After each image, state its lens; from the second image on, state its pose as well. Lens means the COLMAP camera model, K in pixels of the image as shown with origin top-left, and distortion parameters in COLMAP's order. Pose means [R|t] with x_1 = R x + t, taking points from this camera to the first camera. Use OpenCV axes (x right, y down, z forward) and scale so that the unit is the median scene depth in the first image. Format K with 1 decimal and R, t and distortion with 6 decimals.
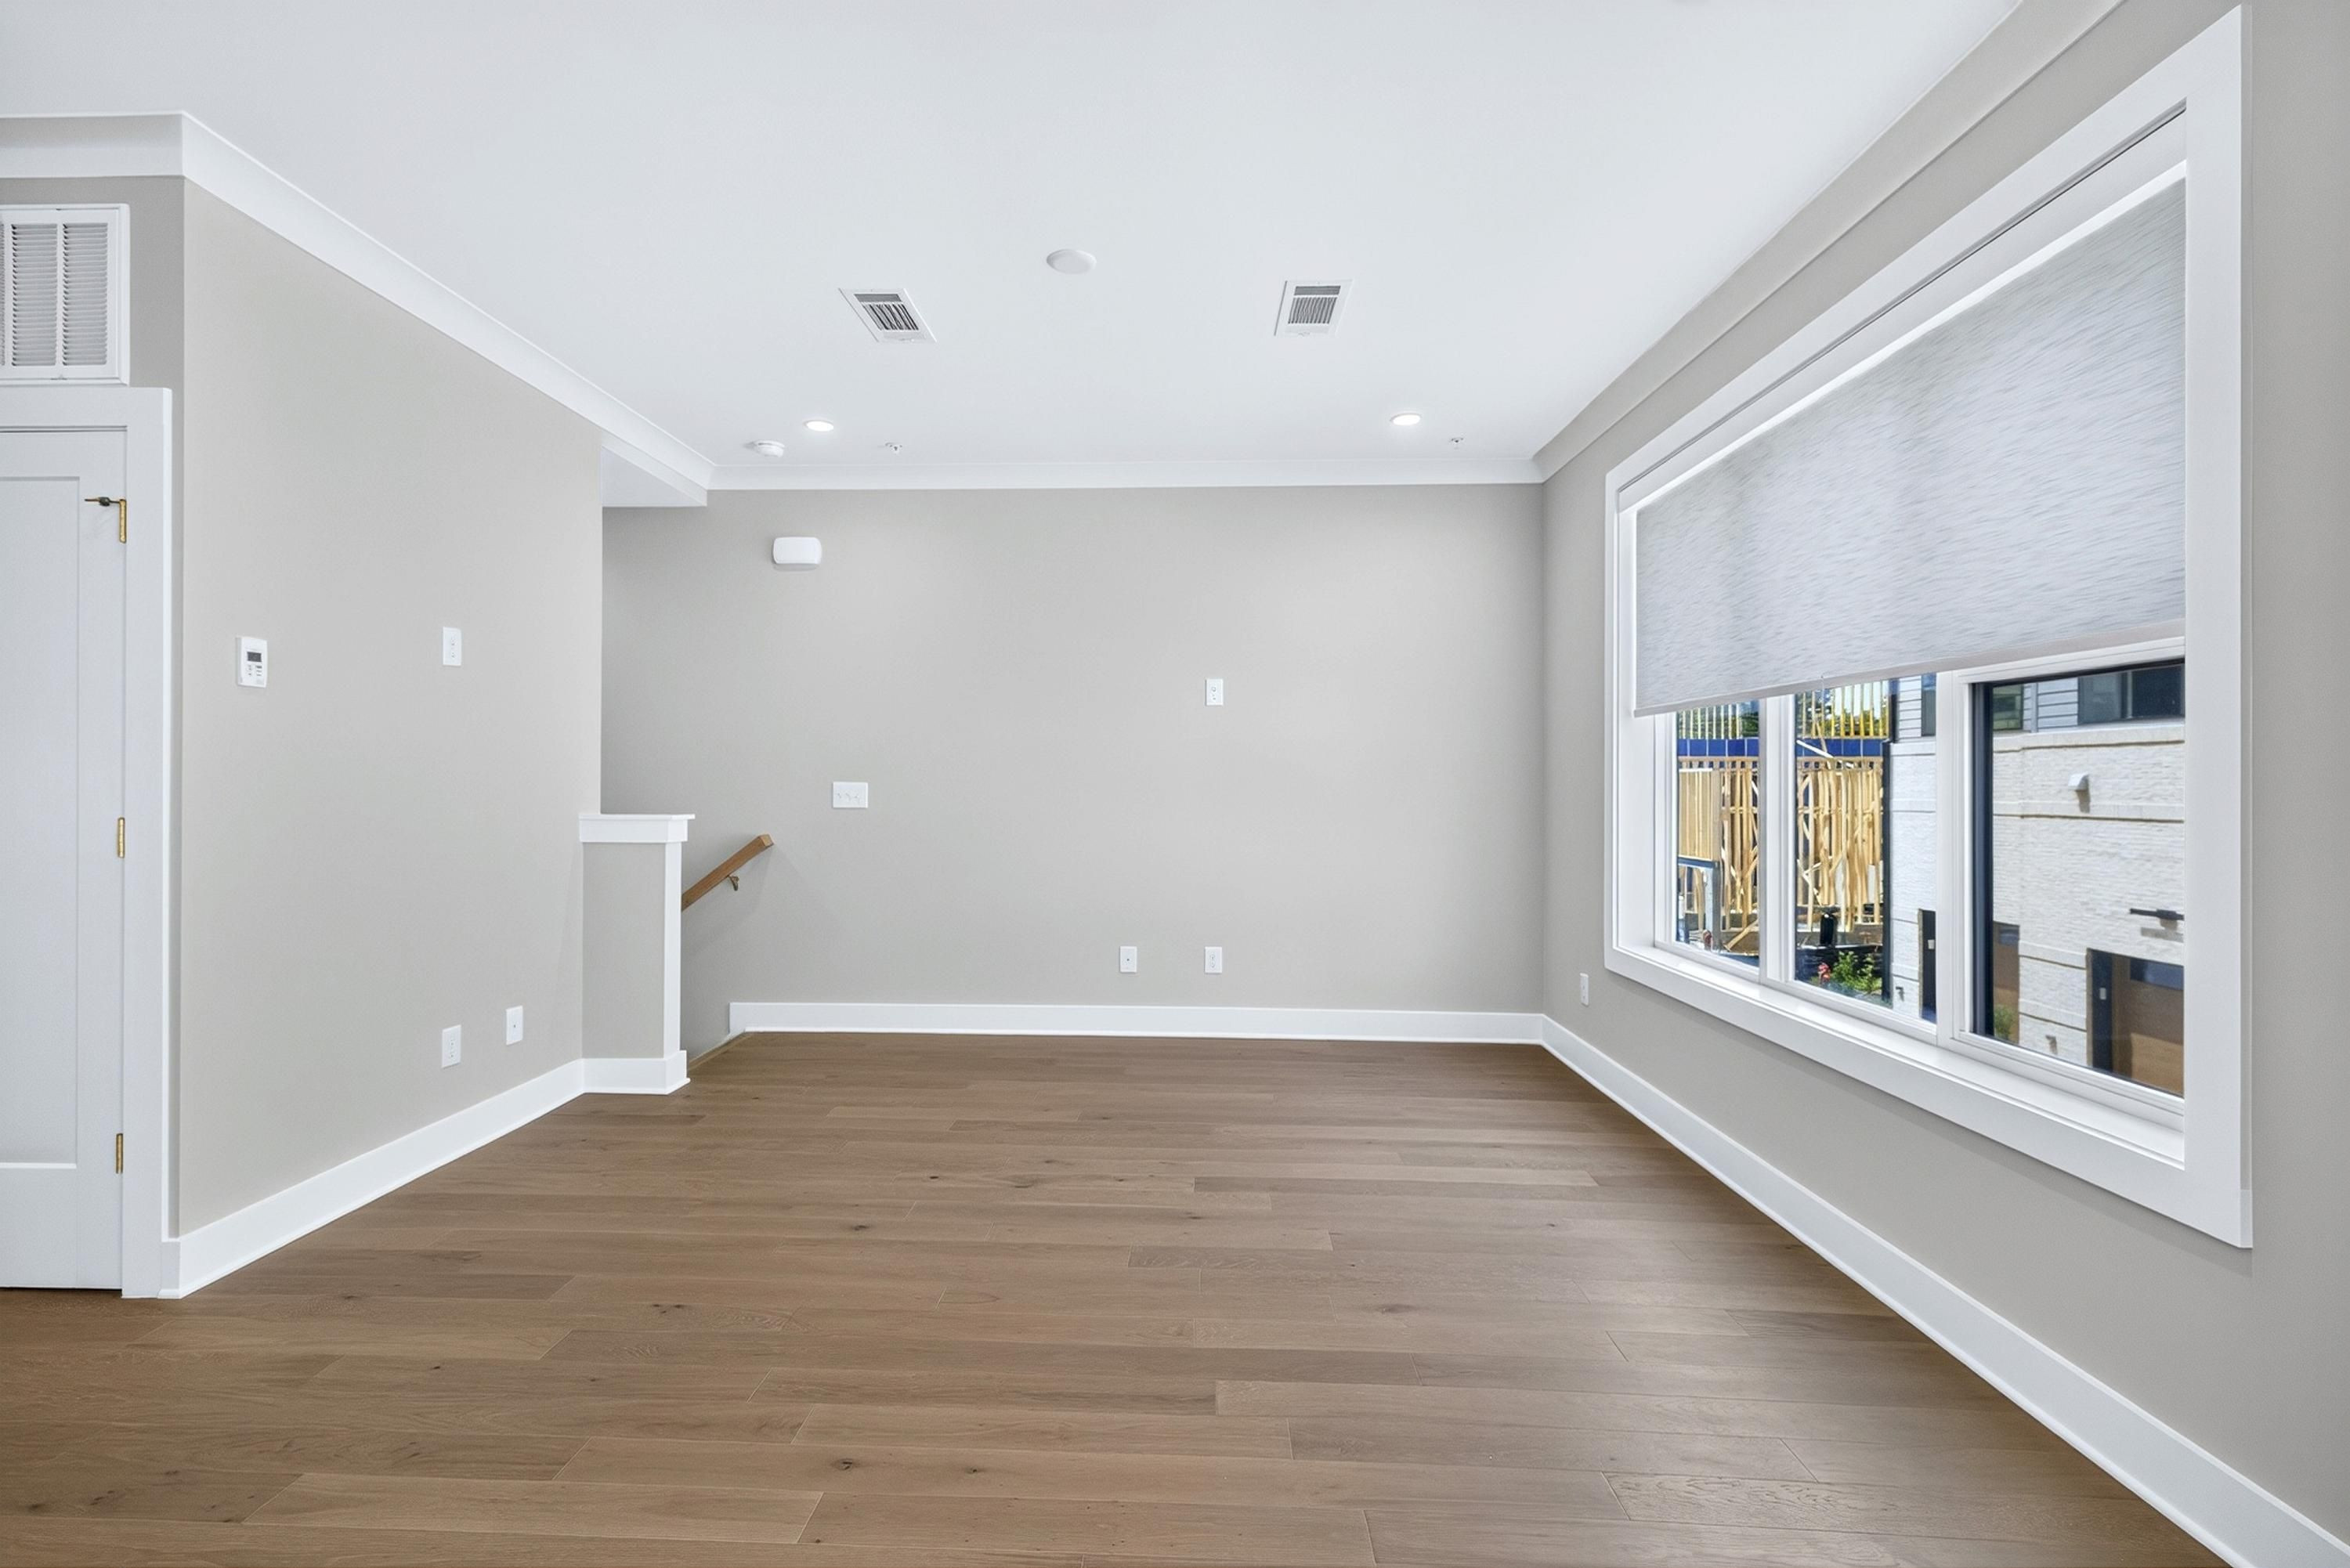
lens RADIAL K [[1062.3, 0, 1150.4], [0, 1062.3, 780.4], [0, 0, 1]] dist [0.002650, 0.000178]
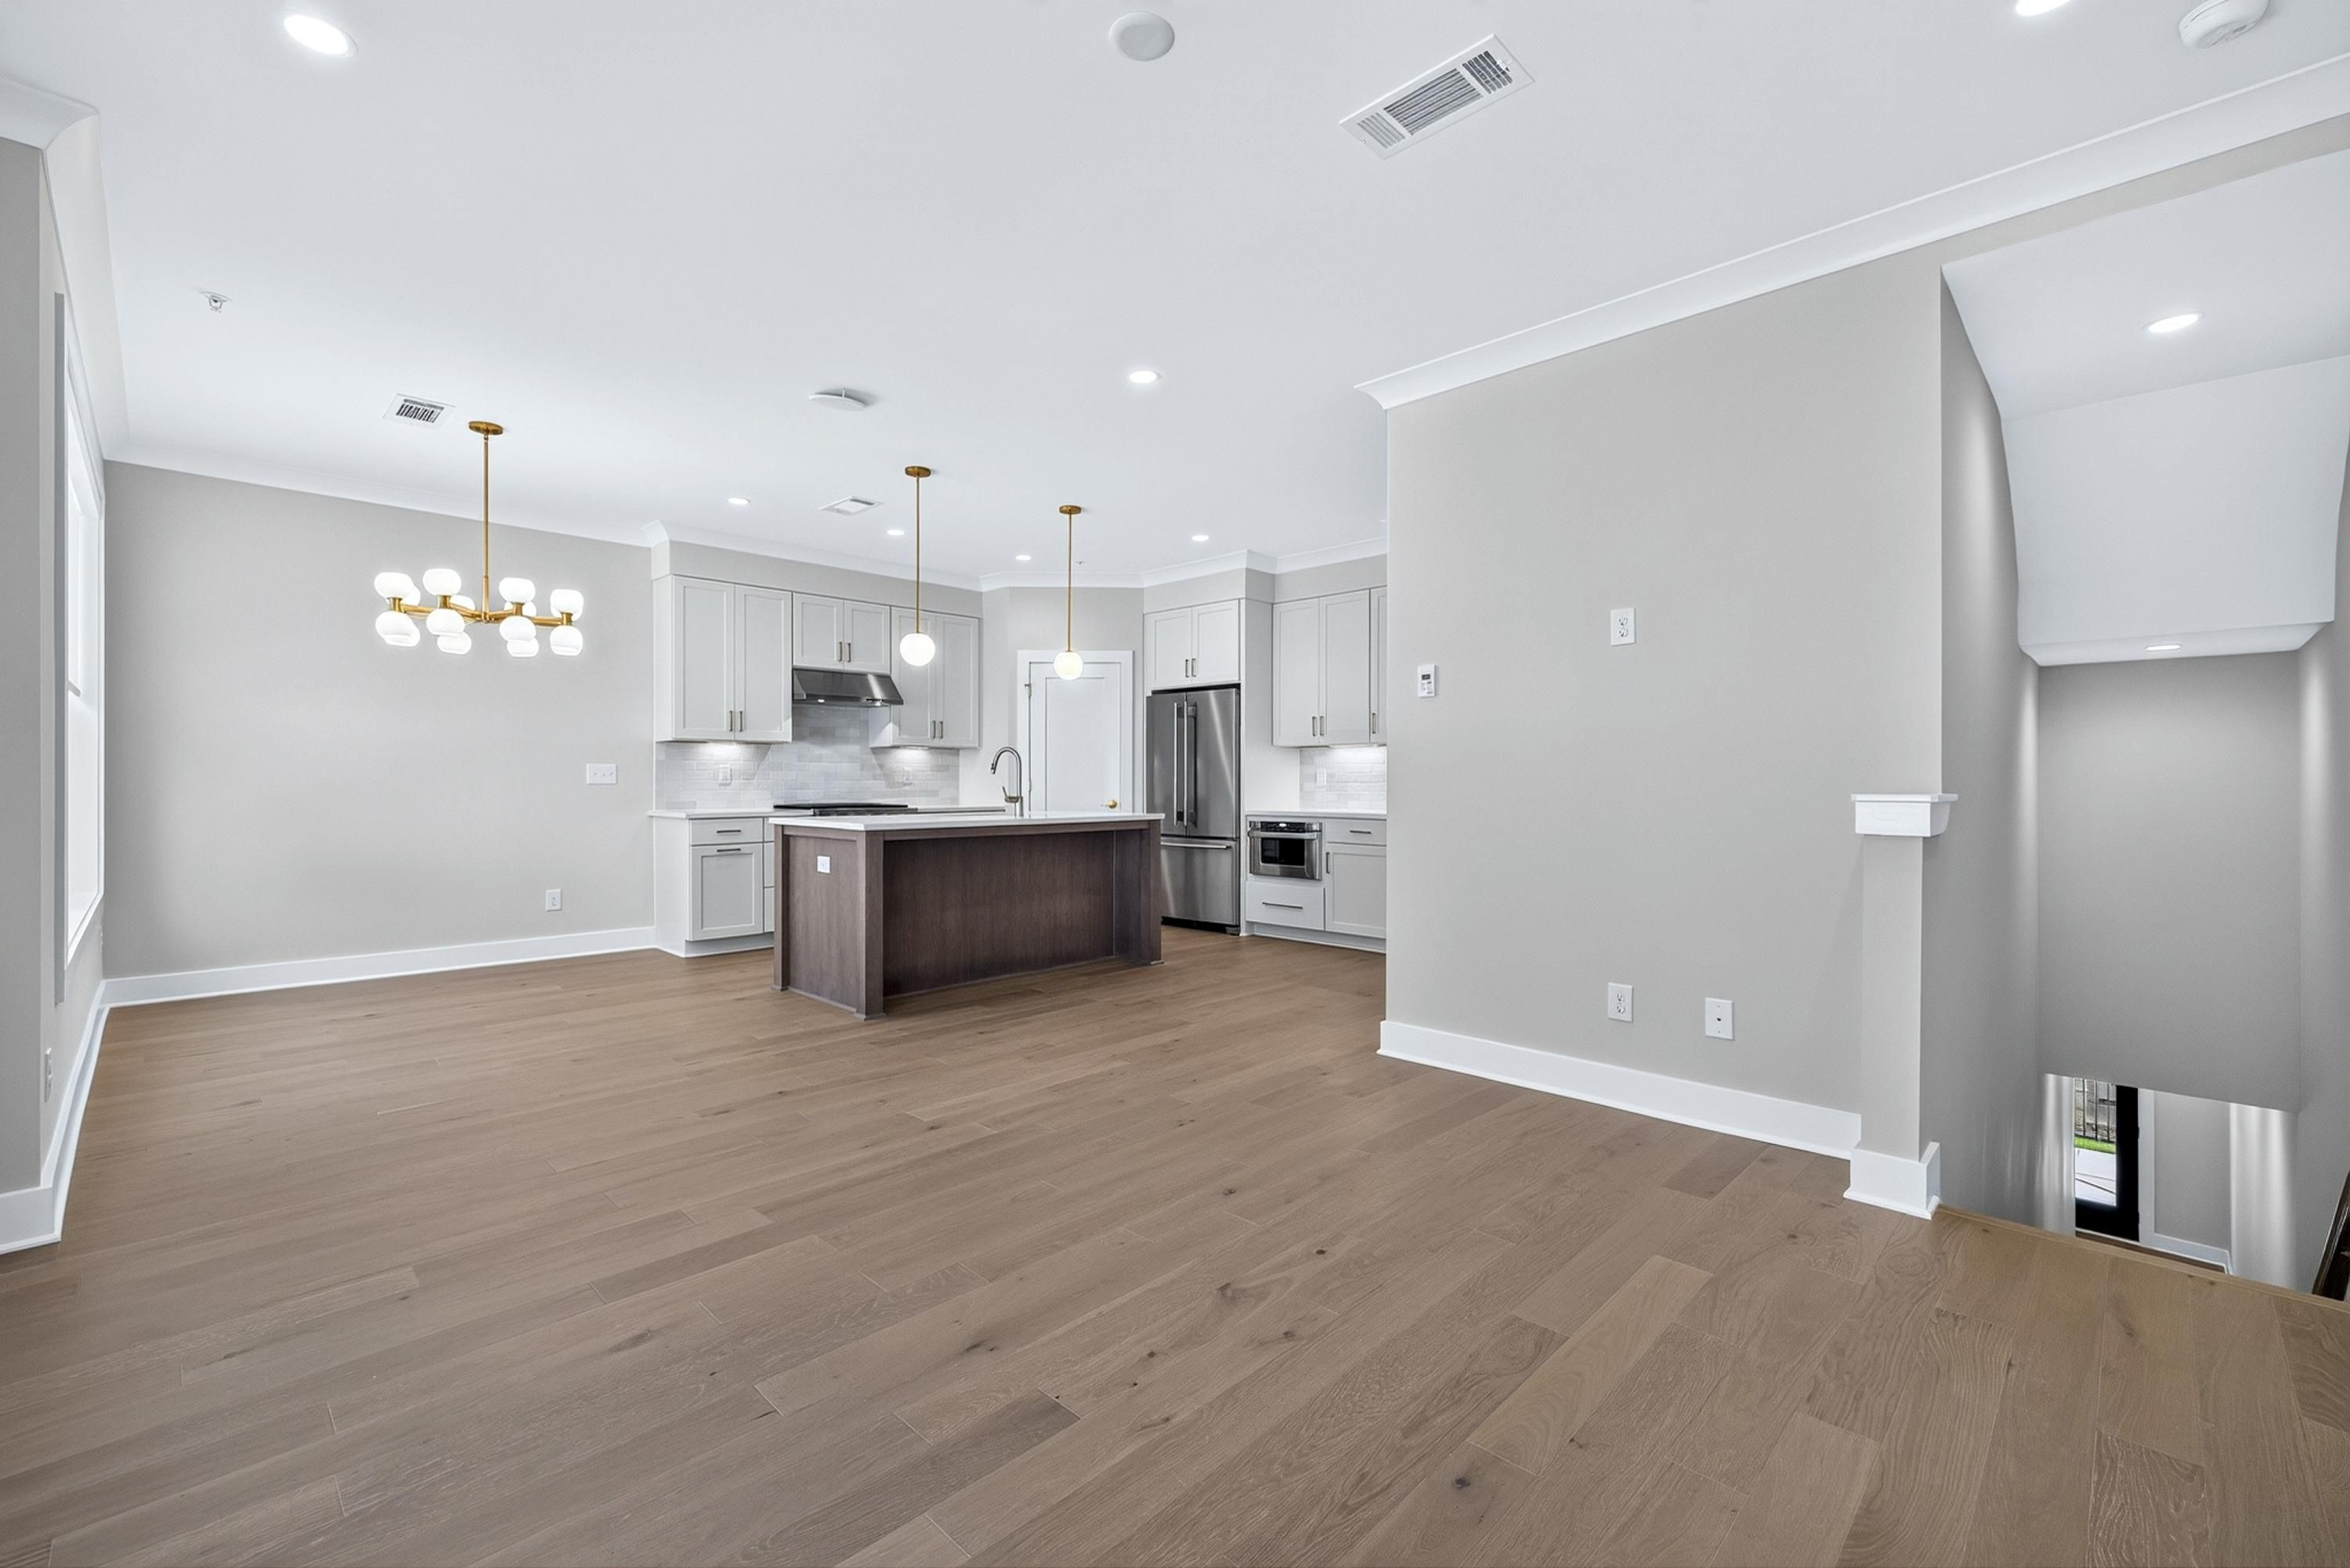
lens RADIAL K [[990.3, 0, 1174.7], [0, 990.3, 787.8], [0, 0, 1]] dist [0.001359, 0.000012]
pose [[-0.660979, 0.000779, -0.750404, 0.403530], [-0.003492, 0.999985, 0.004113, 0.033857], [0.750397, 0.005339, -0.660966, 1.383157]]
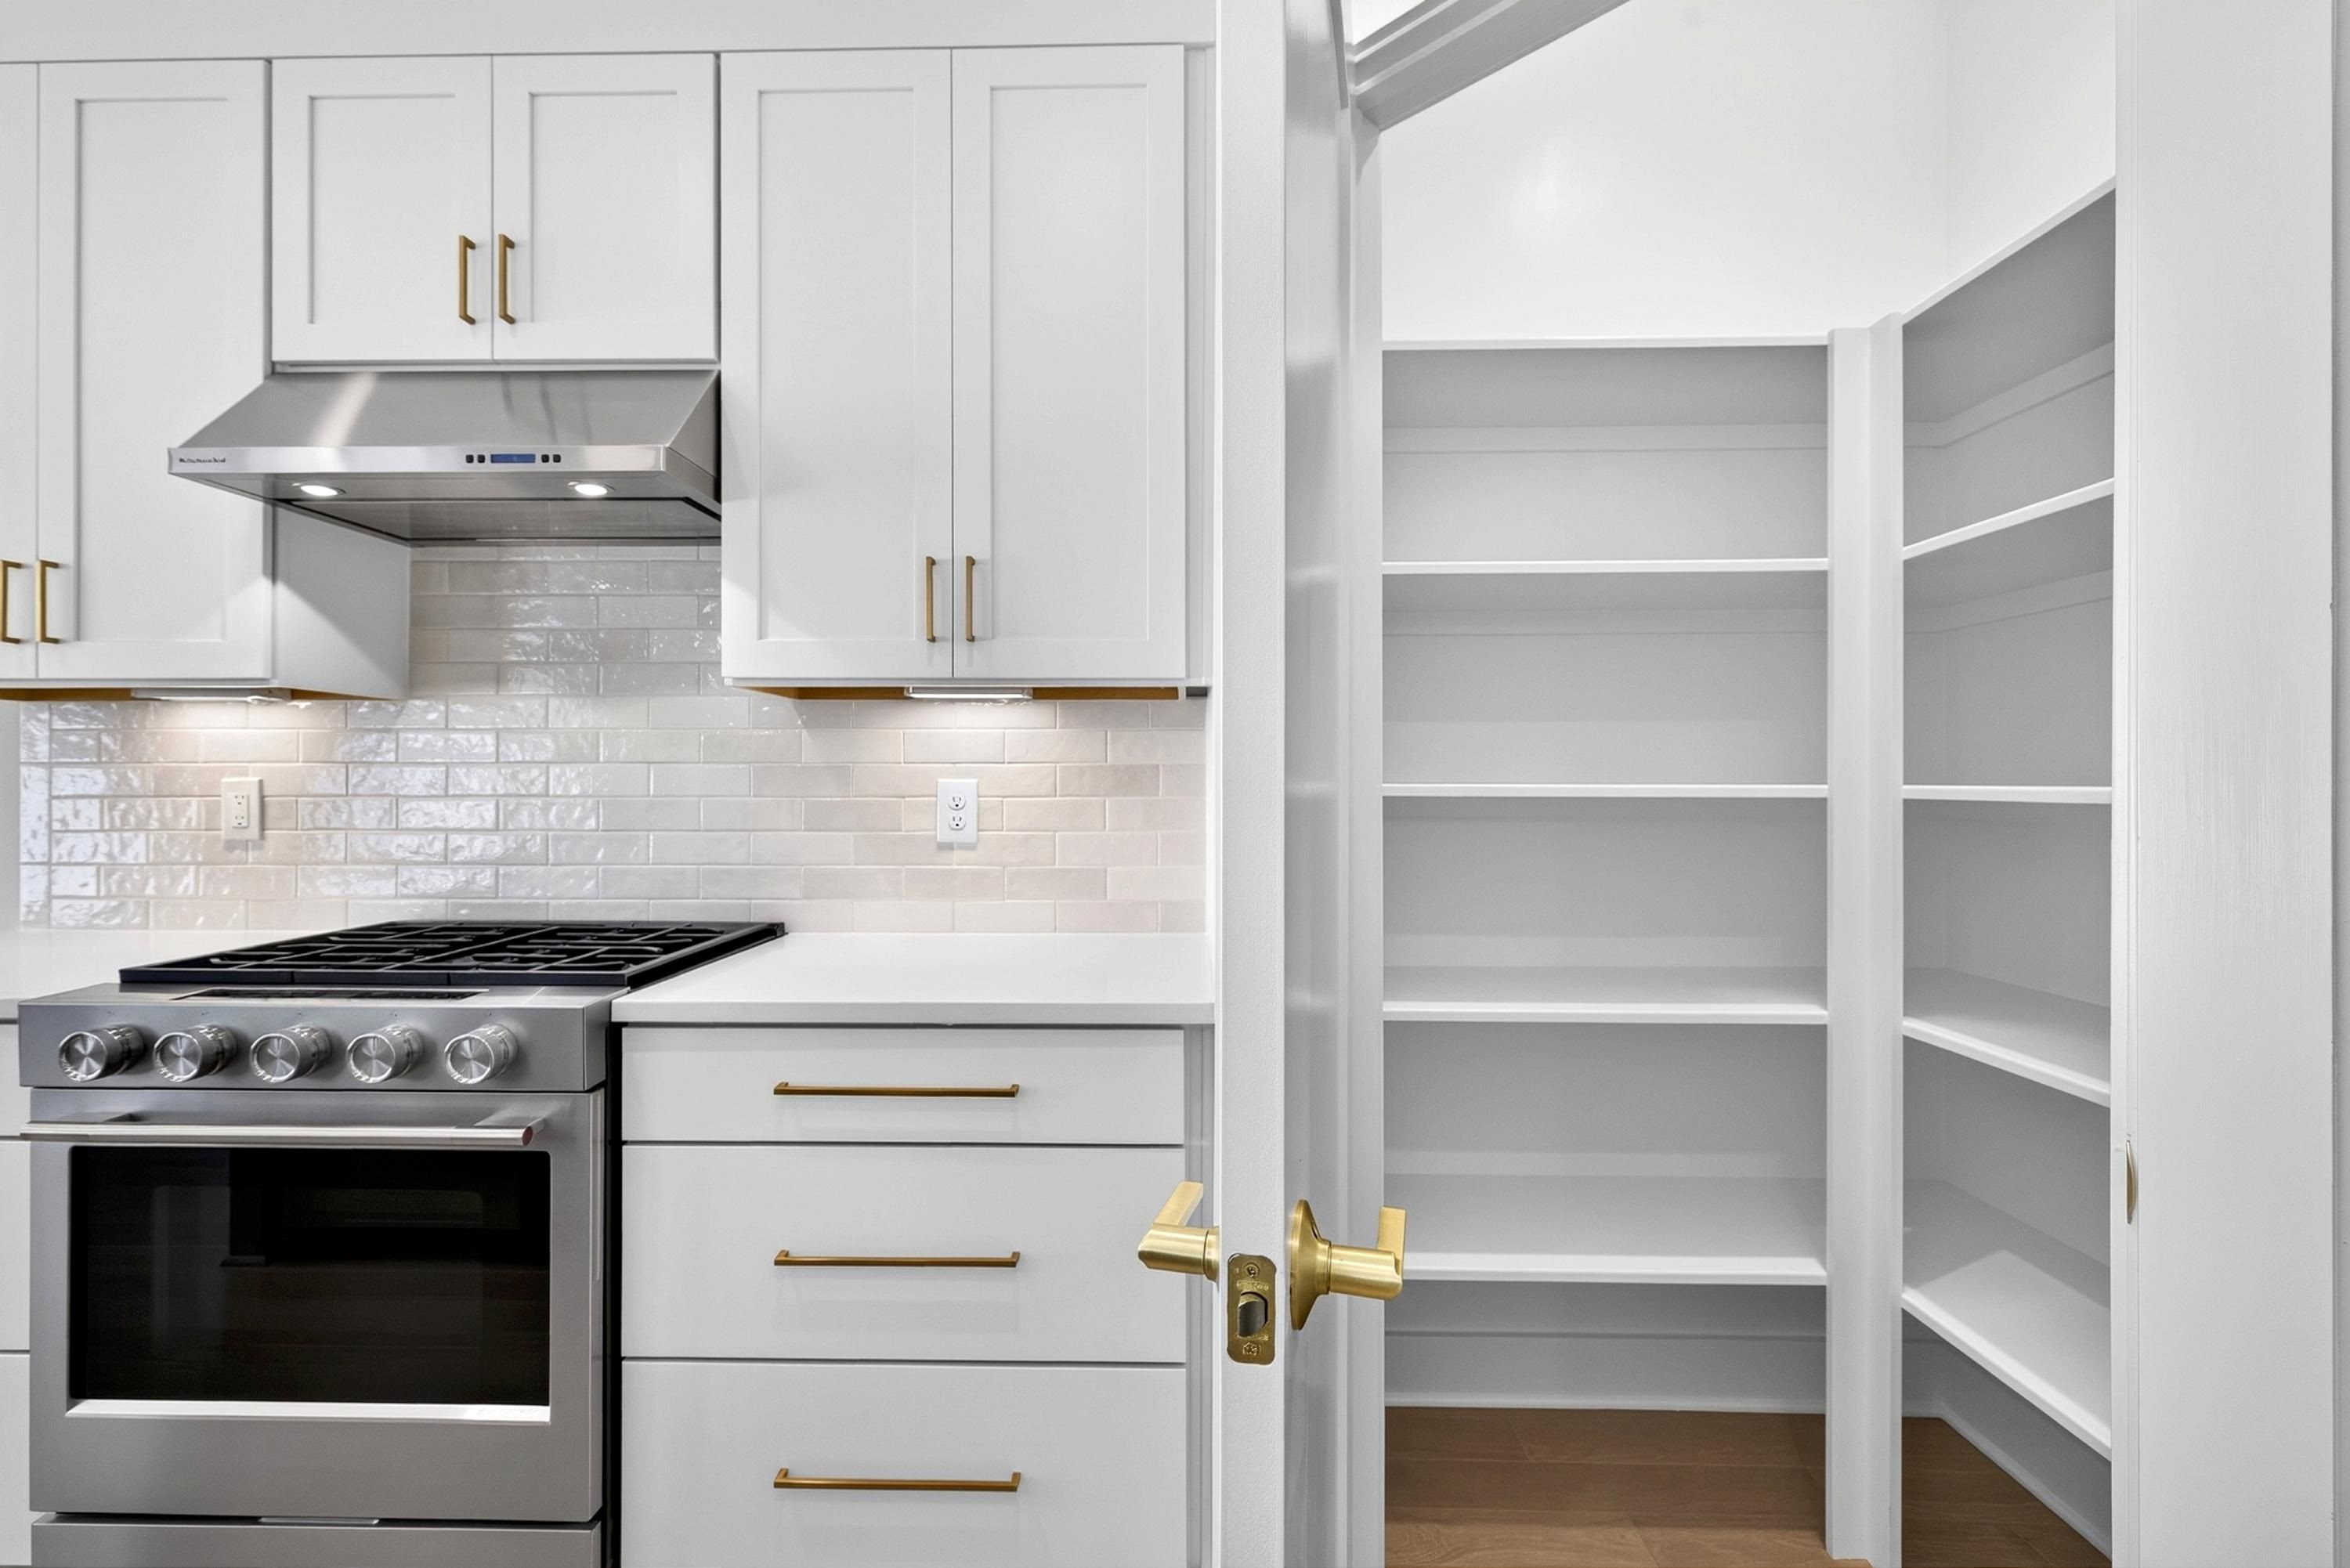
lens RADIAL K [[941.8, 0, 1177.5], [0, 941.8, 768.2], [0, 0, 1]] dist [-0.000693, -0.000075]
pose [[-0.999640, -0.004969, -0.026365, -1.073517], [-0.004737, 0.999950, -0.008840, -0.004001], [0.026408, -0.008712, -0.999613, -0.107181]]
